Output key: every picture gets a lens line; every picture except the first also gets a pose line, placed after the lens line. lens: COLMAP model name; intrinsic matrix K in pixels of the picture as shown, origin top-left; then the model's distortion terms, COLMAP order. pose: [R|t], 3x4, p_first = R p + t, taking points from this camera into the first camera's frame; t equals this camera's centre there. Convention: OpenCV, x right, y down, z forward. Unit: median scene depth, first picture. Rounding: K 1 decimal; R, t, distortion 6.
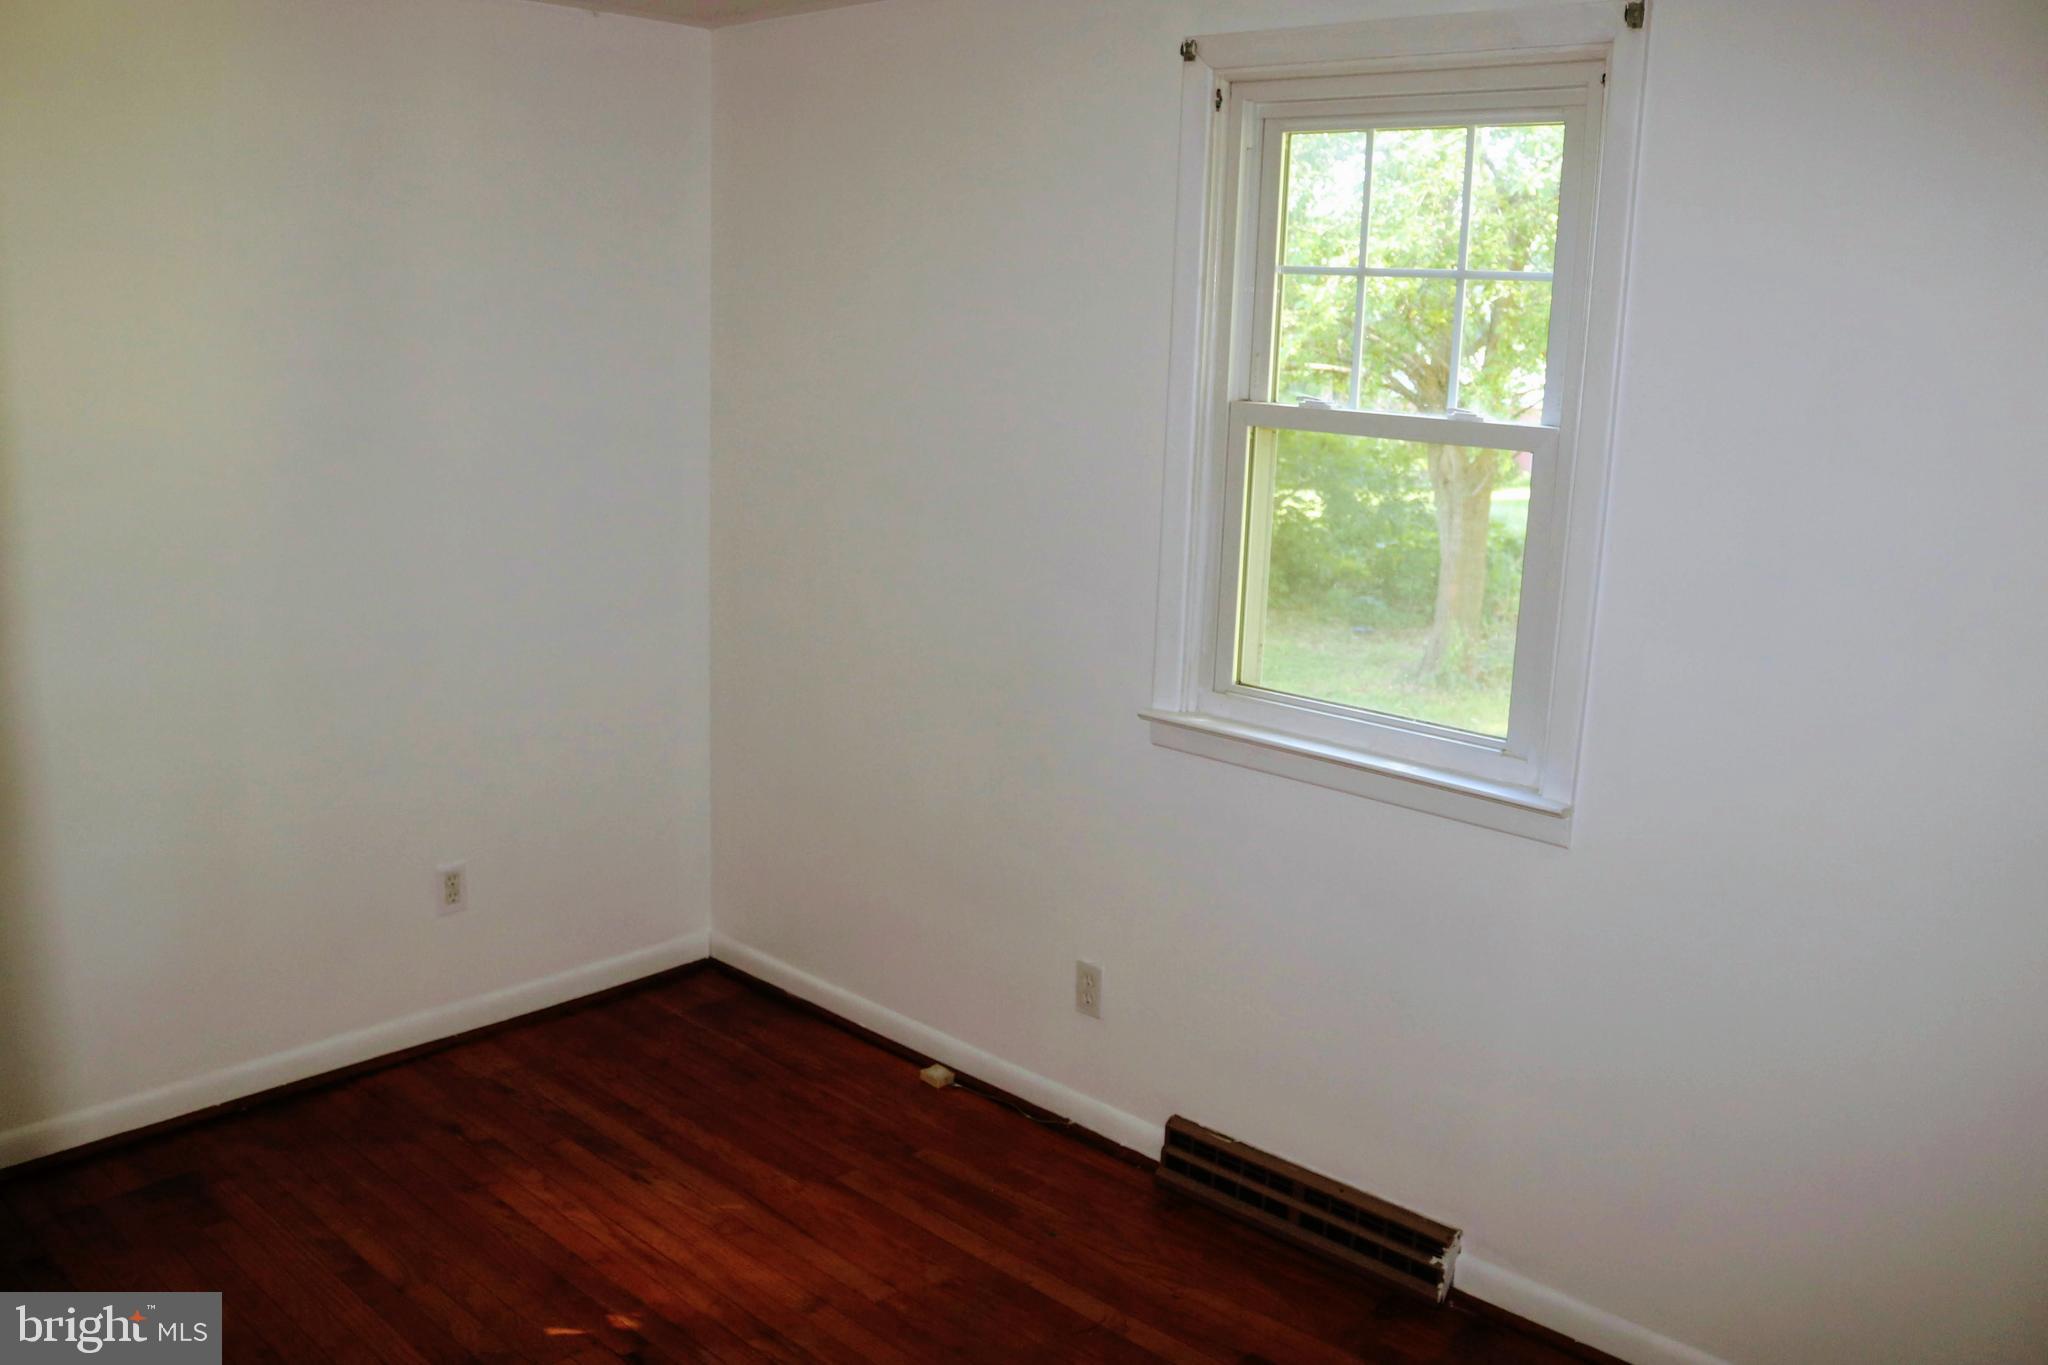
lens RADIAL K [[1695.1, 0, 1024.0], [0, 1695.1, 682.5], [0, 0, 1]] dist [-0.159574, 0.129044]
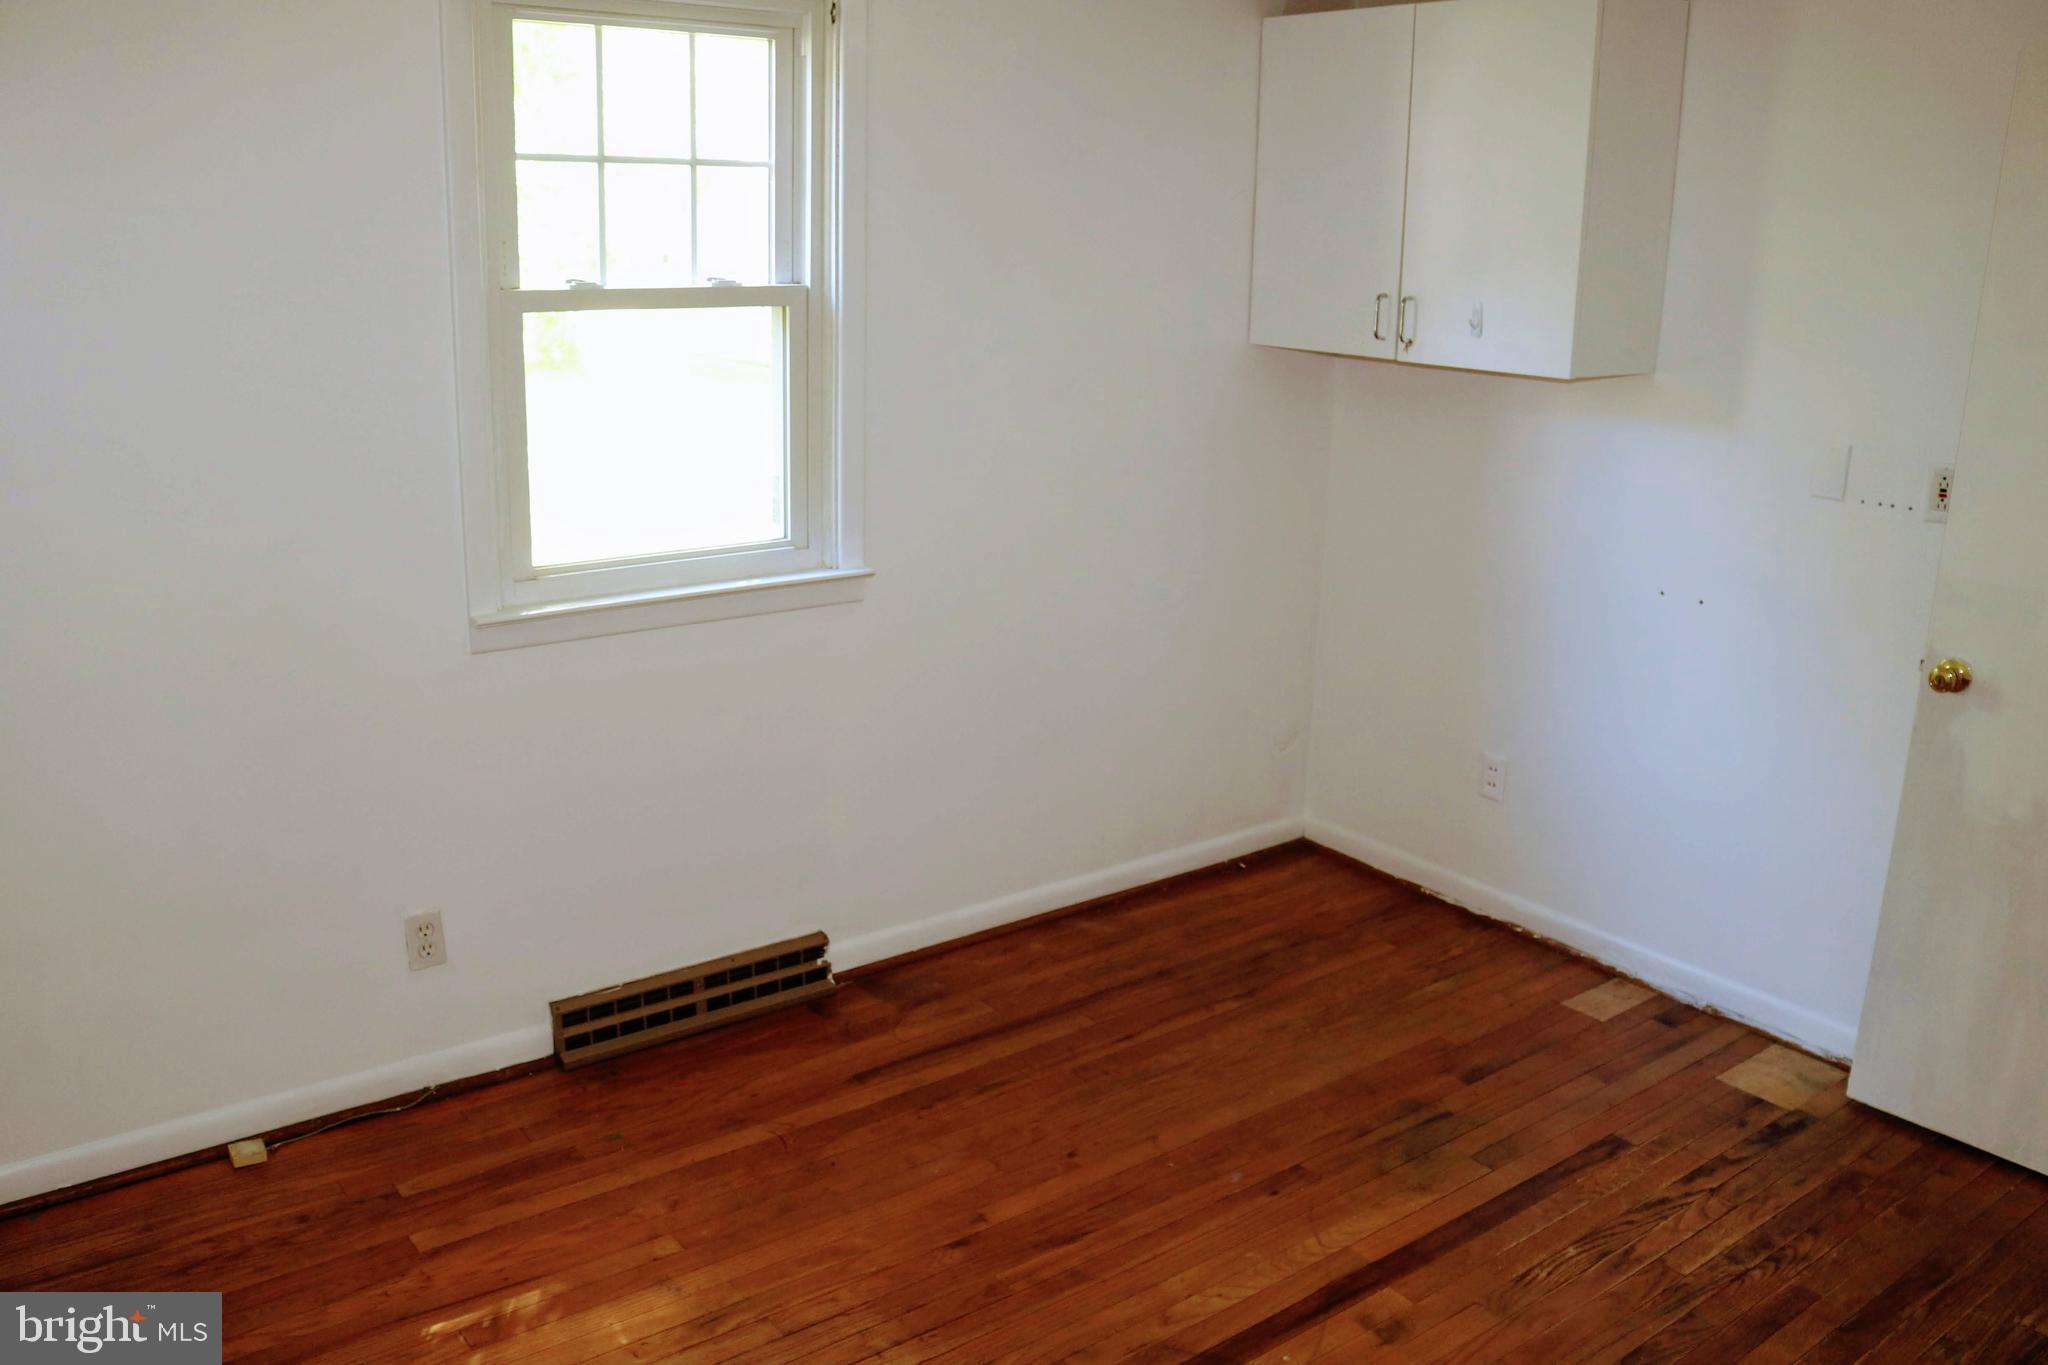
lens RADIAL K [[1695.1, 0, 1024.0], [0, 1695.1, 682.5], [0, 0, 1]] dist [-0.159574, 0.129044]
pose [[0.156649, -0.287221, 0.944968, -0.807030], [0.194350, 0.947038, 0.255632, -0.134635], [-0.968343, 0.143610, 0.204174, 0.520416]]
